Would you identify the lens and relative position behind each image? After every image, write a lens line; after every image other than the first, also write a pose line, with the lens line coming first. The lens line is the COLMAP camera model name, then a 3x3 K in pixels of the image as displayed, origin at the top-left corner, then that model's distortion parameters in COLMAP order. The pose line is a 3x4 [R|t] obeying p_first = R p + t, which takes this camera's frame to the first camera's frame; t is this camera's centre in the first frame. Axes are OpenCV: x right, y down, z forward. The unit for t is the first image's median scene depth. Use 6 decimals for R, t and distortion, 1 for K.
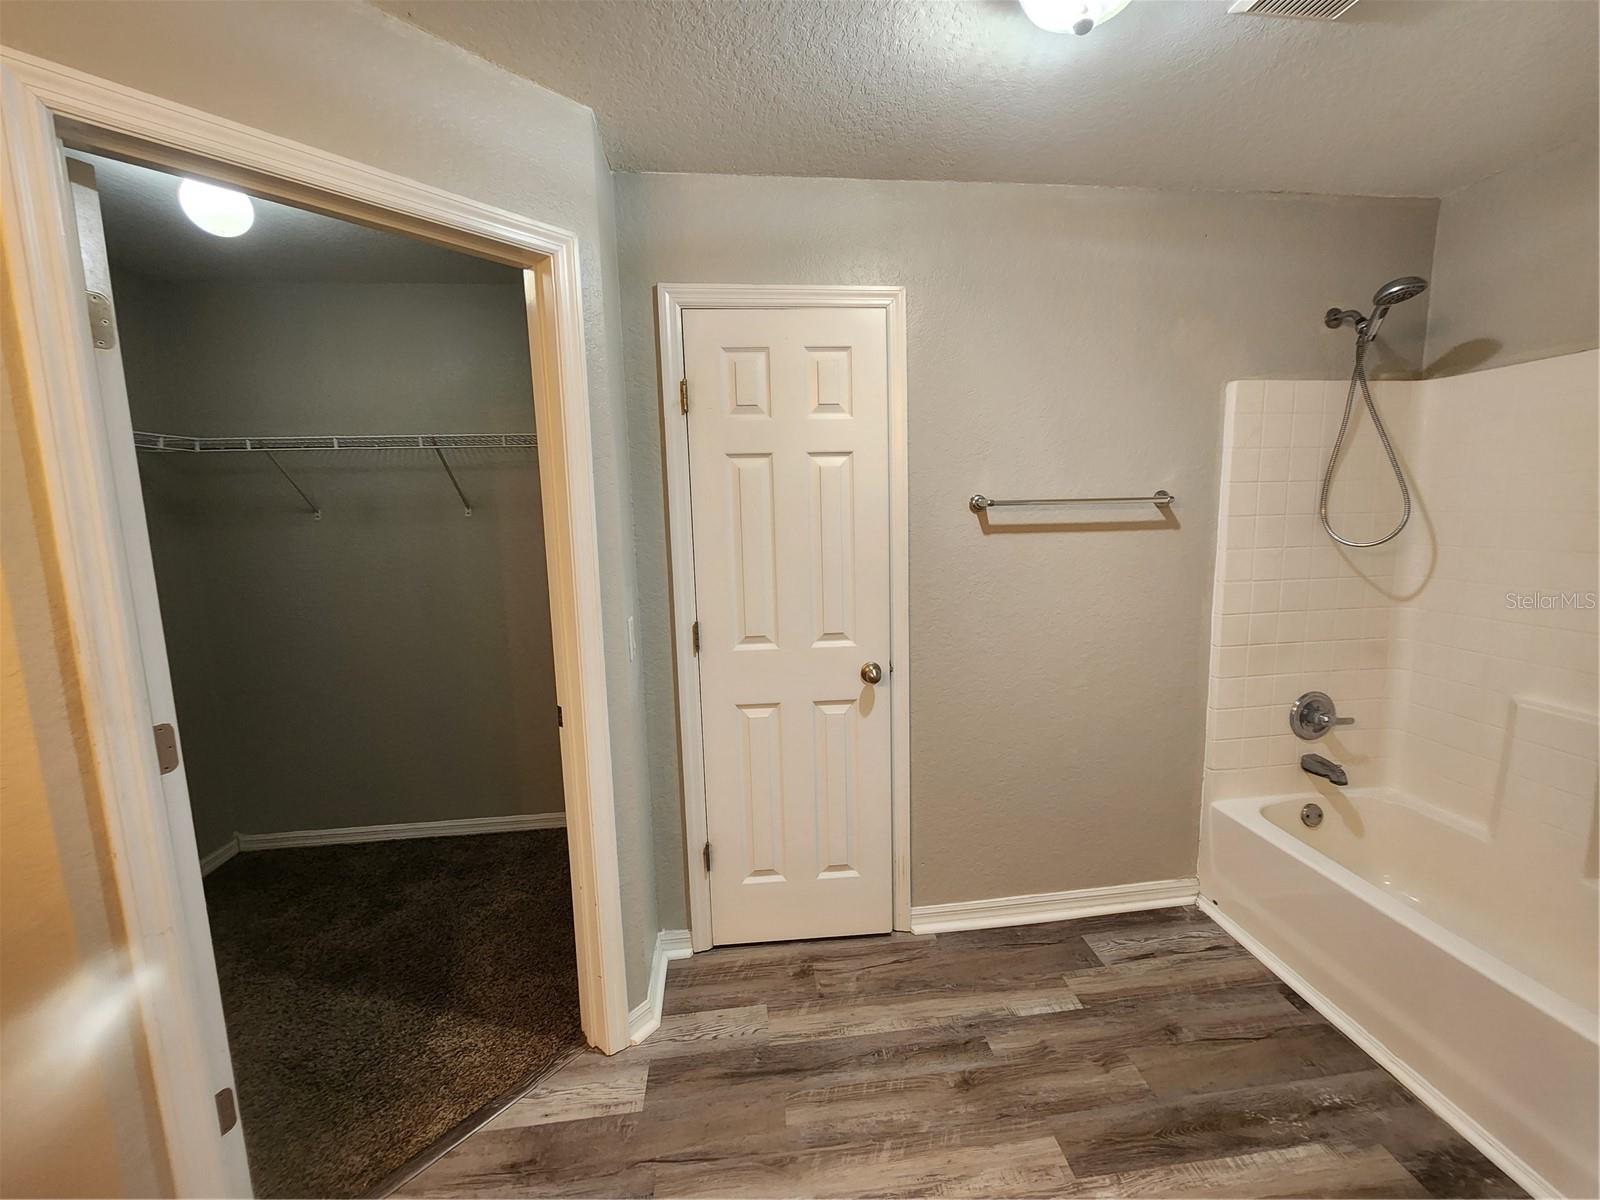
lens RADIAL K [[655.6, 0, 812.3], [0, 655.6, 595.8], [0, 0, 1]] dist [-0.000559, -0.001730]
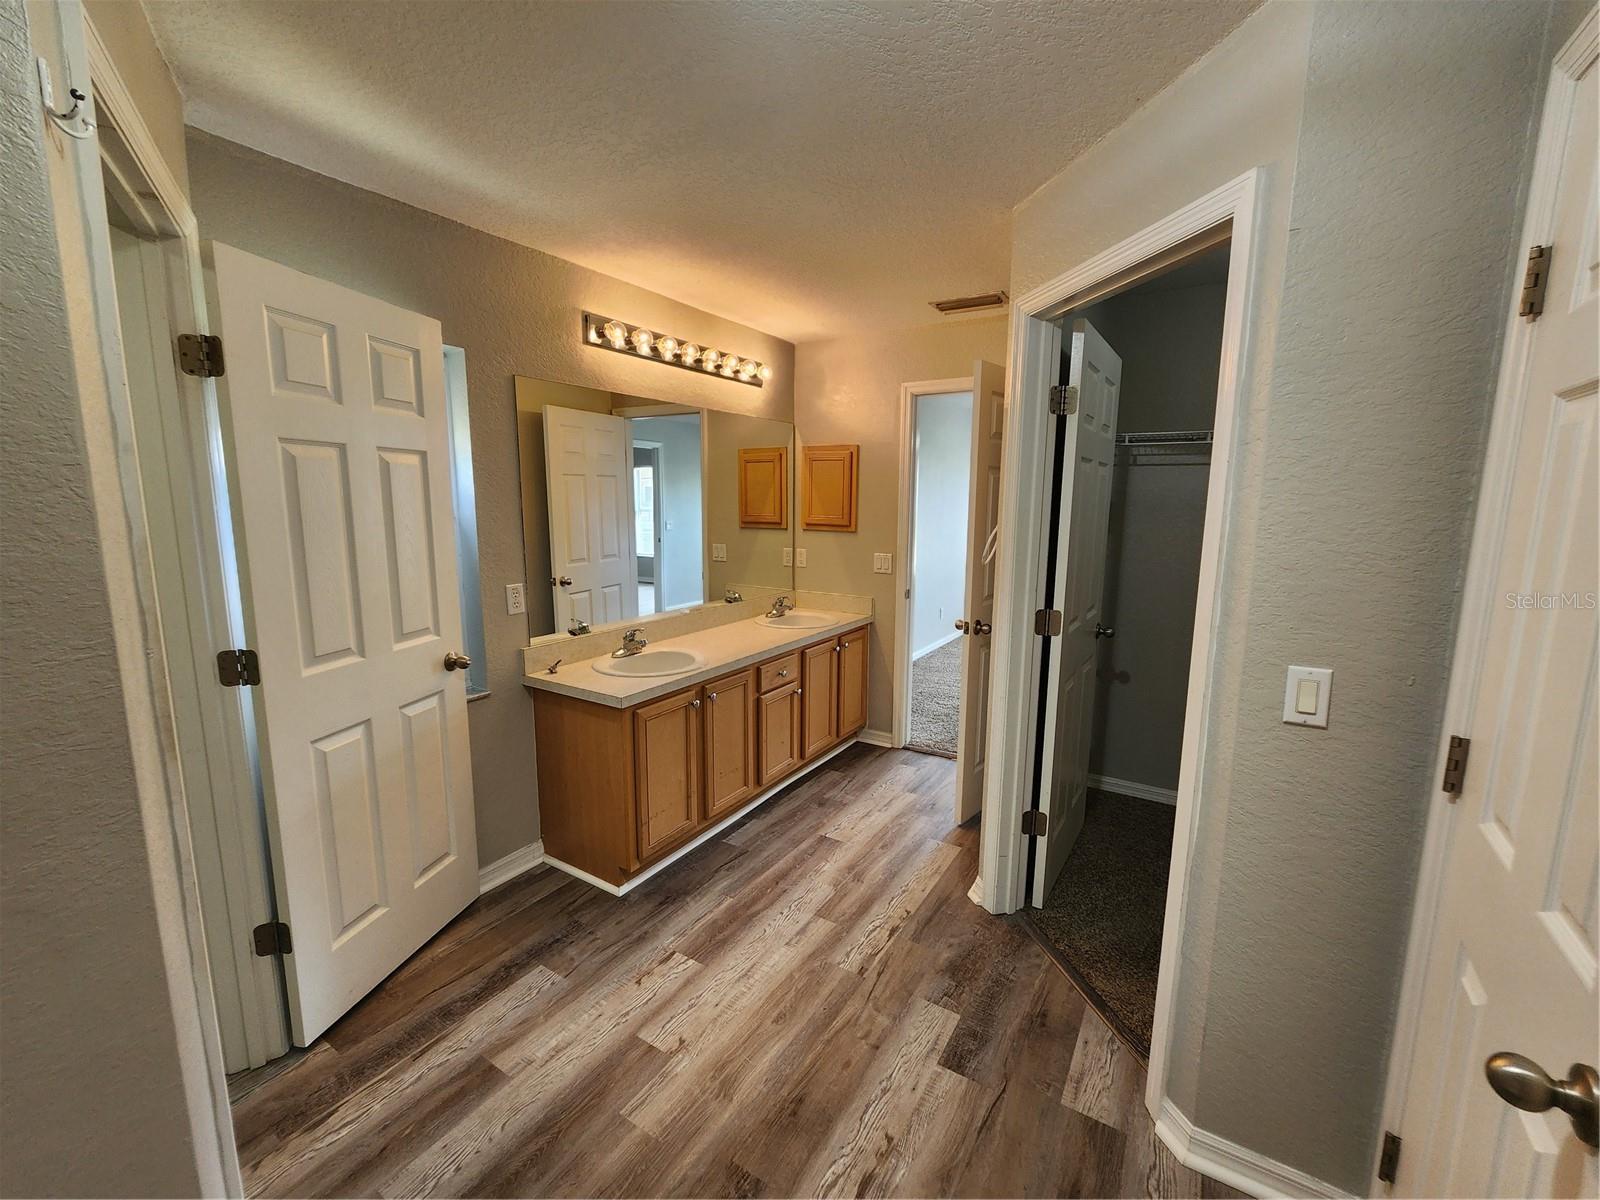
lens RADIAL K [[655.6, 0, 809.0], [0, 655.6, 595.9], [0, 0, 1]] dist [-0.000559, -0.001730]
pose [[-0.623407, 0.141502, -0.768987, 0.502889], [-0.093455, 0.962953, 0.252957, -0.147988], [0.776292, 0.229561, -0.587088, 0.857181]]
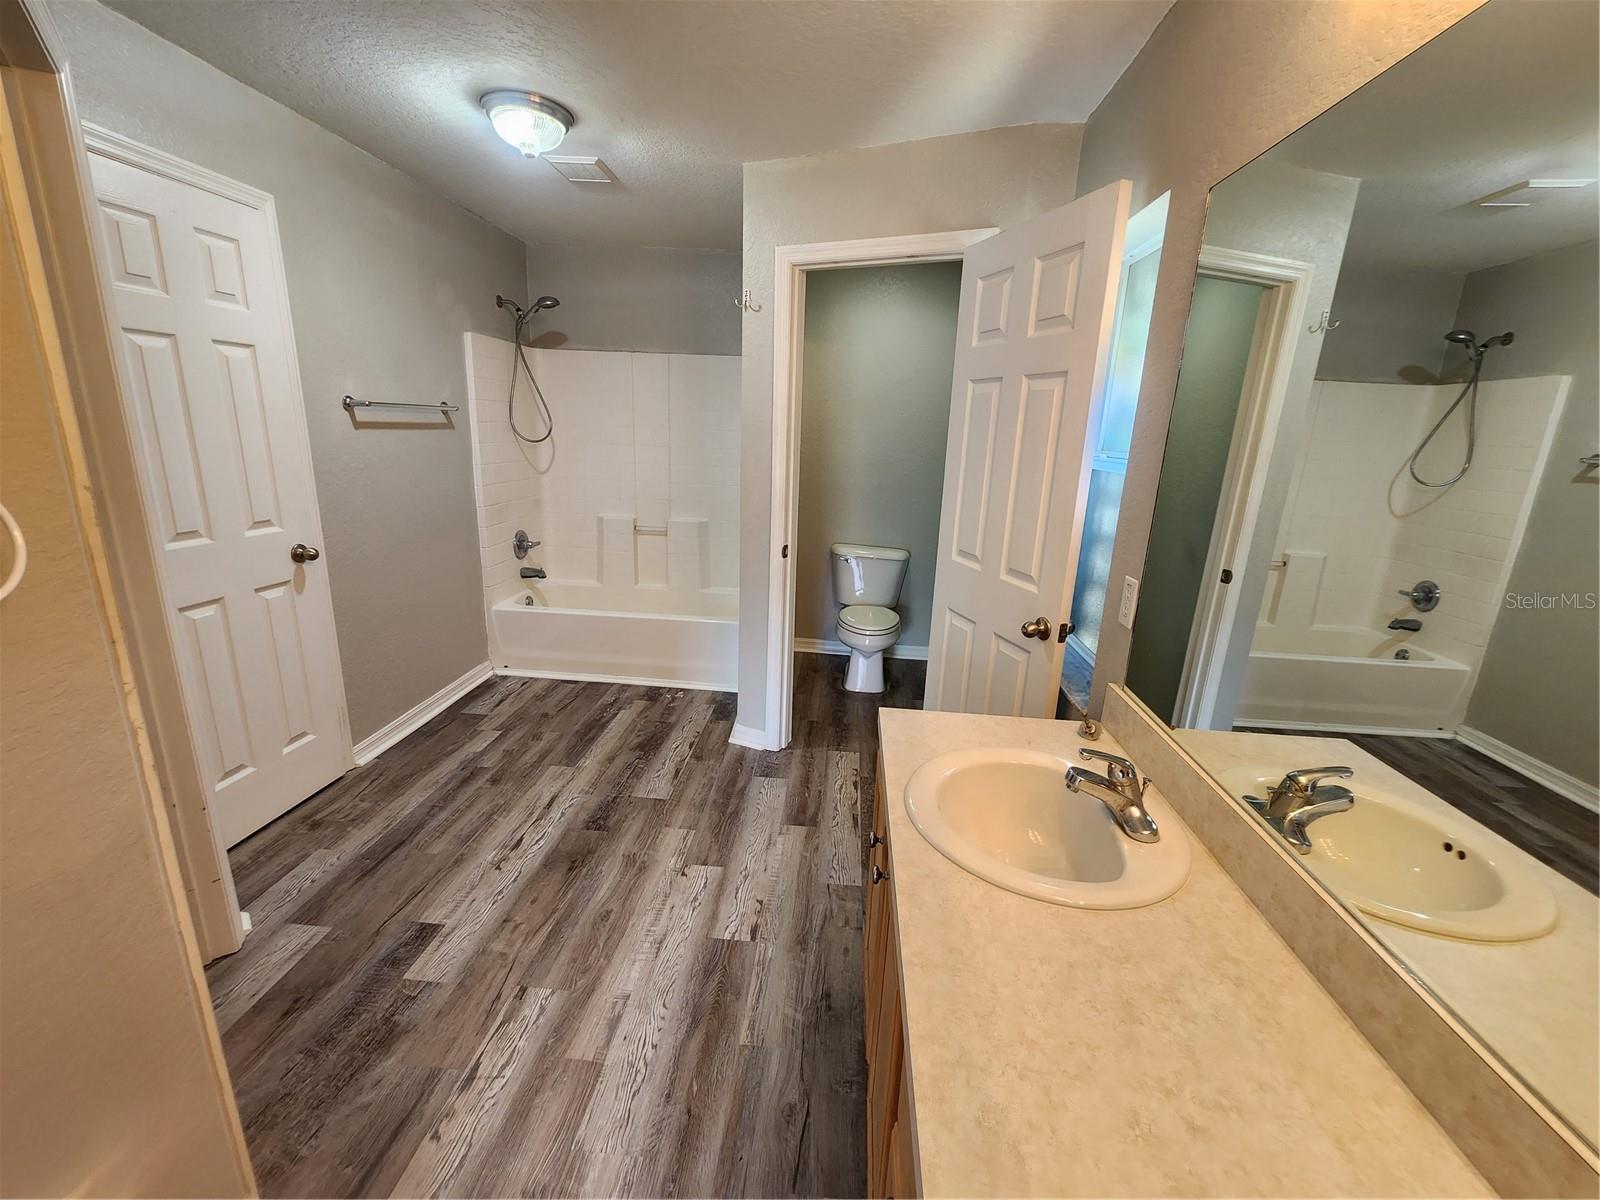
lens RADIAL K [[655.6, 0, 806.7], [0, 655.6, 599.0], [0, 0, 1]] dist [-0.000559, -0.001730]
pose [[0.183943, -0.217889, 0.958483, -0.844085], [0.080695, 0.975177, 0.206198, 0.032916], [-0.979619, 0.039416, 0.196960, -0.062828]]
